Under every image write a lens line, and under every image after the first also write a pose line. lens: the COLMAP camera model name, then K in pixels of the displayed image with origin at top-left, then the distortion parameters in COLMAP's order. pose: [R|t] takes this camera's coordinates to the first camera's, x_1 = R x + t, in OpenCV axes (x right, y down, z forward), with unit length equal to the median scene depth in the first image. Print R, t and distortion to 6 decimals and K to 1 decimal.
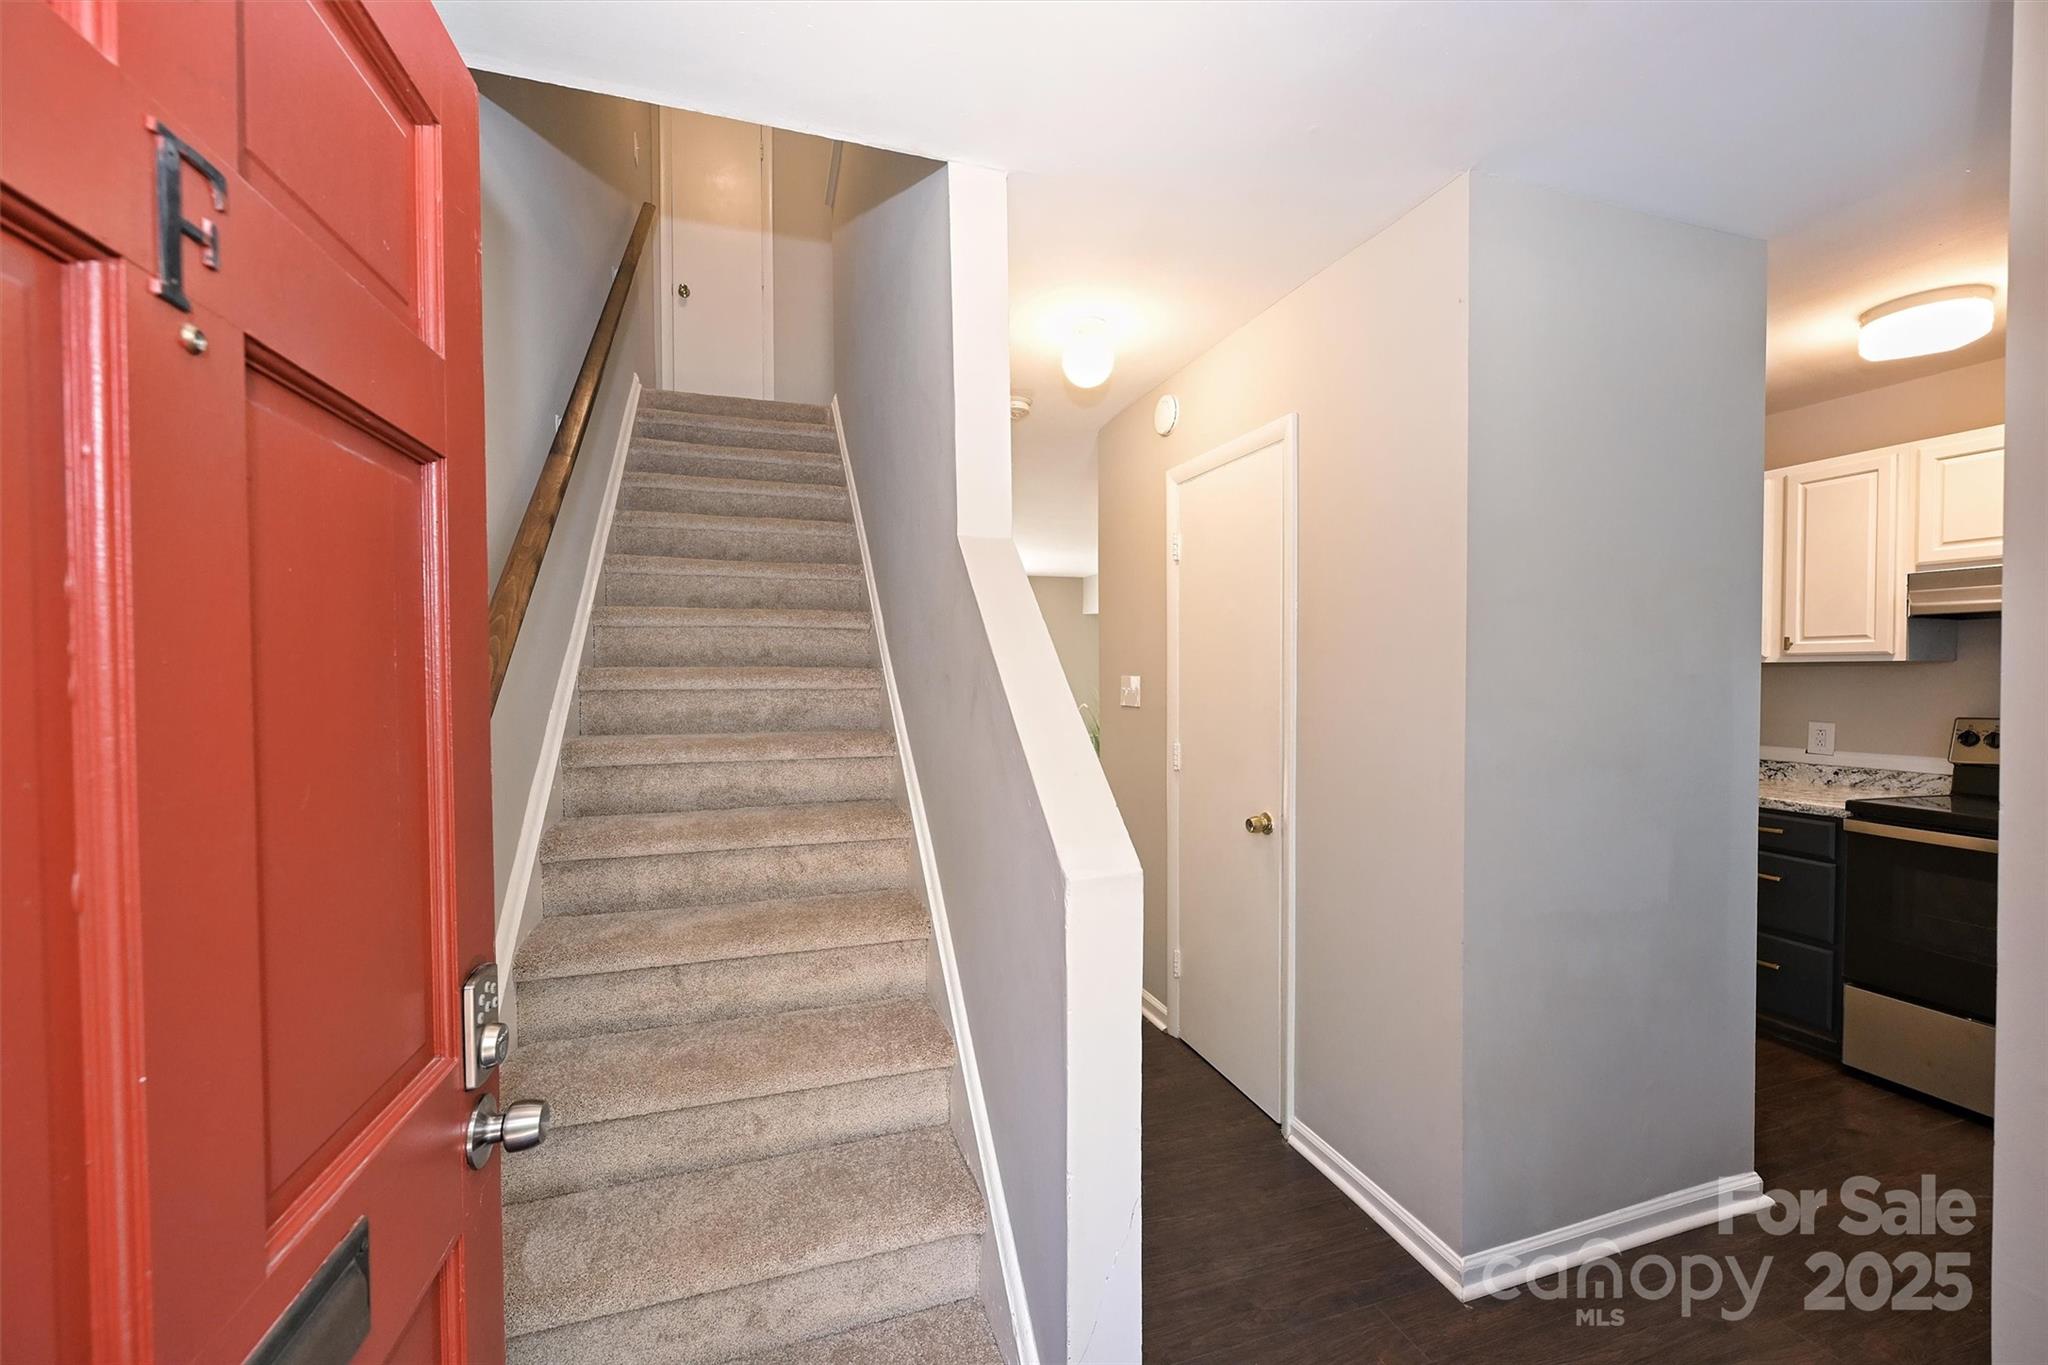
lens RADIAL K [[831.2, 0, 1014.3], [0, 831.2, 688.4], [0, 0, 1]] dist [0.001096, -0.000054]
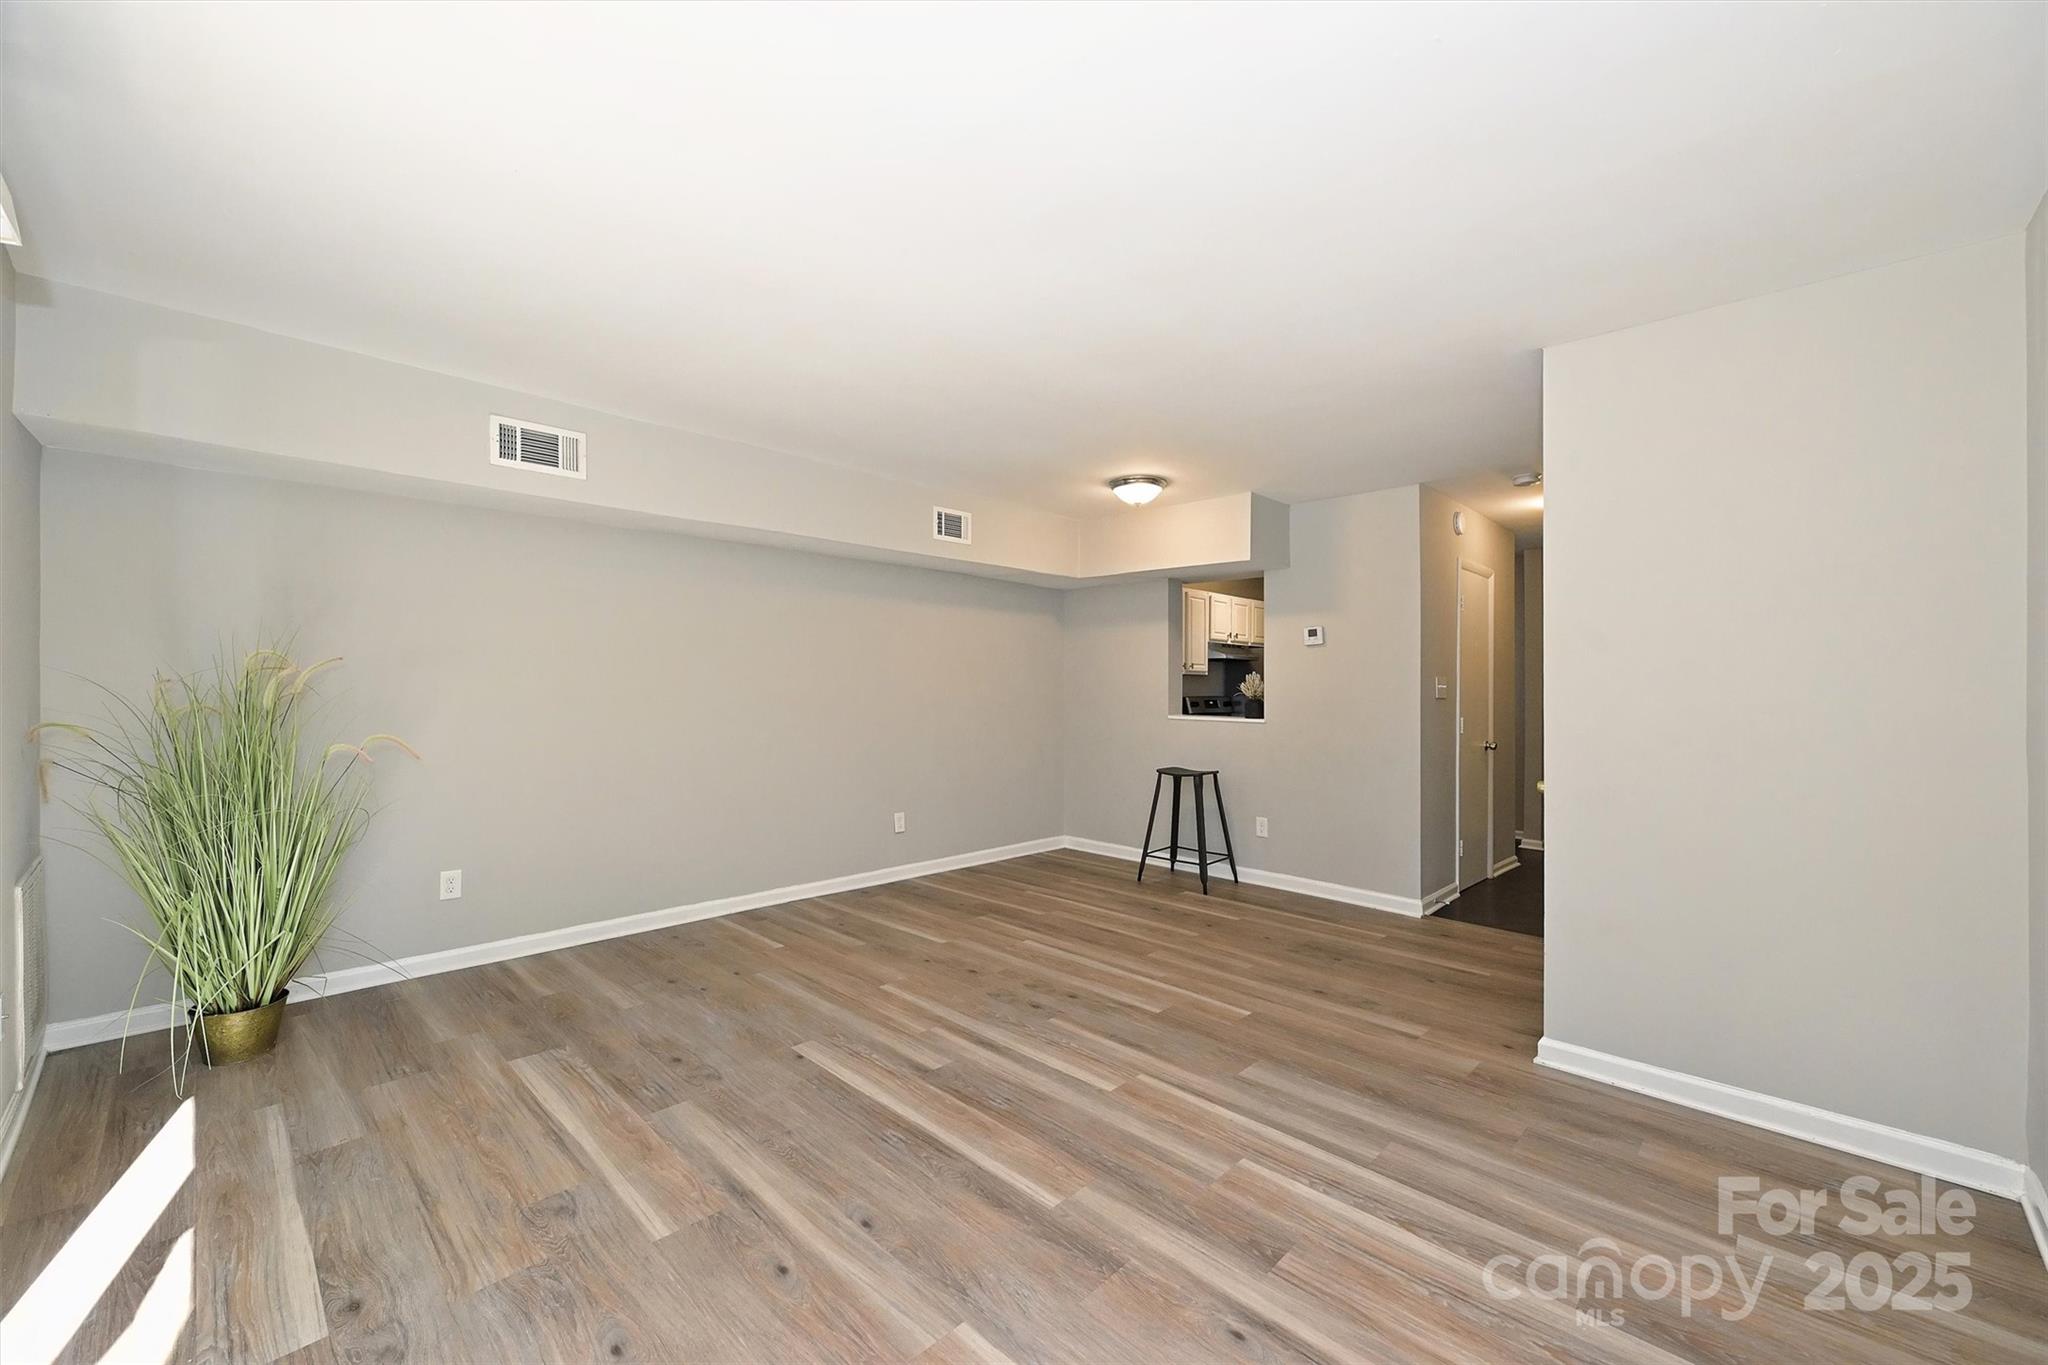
lens RADIAL K [[805.1, 0, 1024.0], [0, 805.1, 682.5], [0, 0, 1]] dist [-0.000502, -0.000040]
pose [[-0.454932, -0.002369, 0.890523, -0.861595], [0.005767, 0.999968, 0.005607, -0.024907], [-0.890507, 0.007687, -0.454904, 2.481971]]
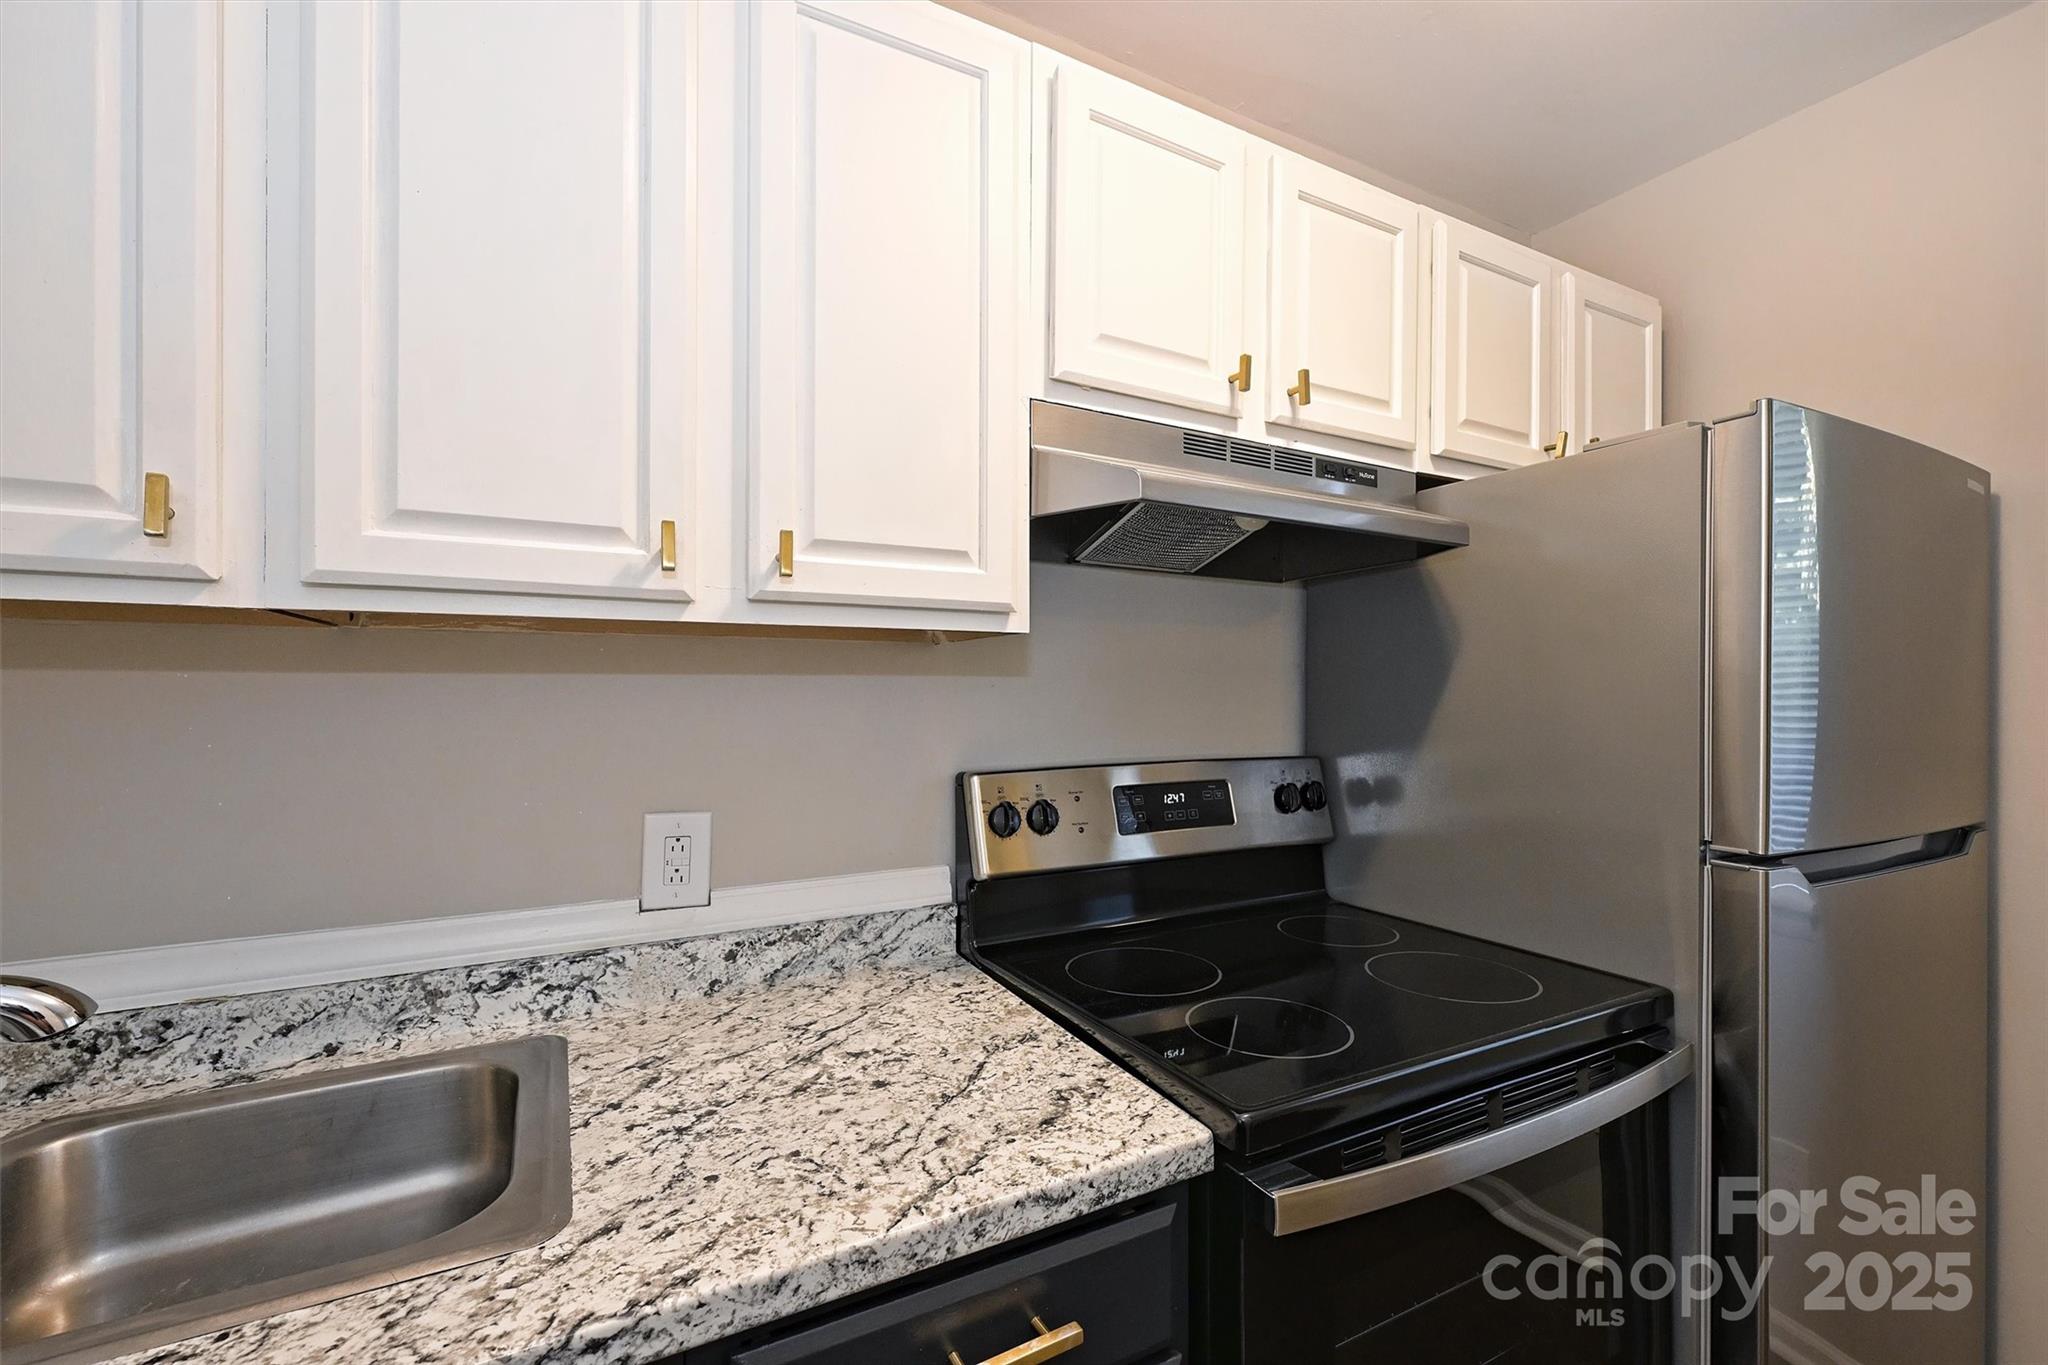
lens RADIAL K [[875.3, 0, 1024.0], [0, 875.3, 682.5], [0, 0, 1]] dist [-0.000764, -0.000071]
pose [[-0.168554, 0.003432, 0.985686, 0.641078], [0.017088, 0.999854, -0.000559, -0.009926], [-0.985544, 0.016750, -0.168588, 0.990164]]
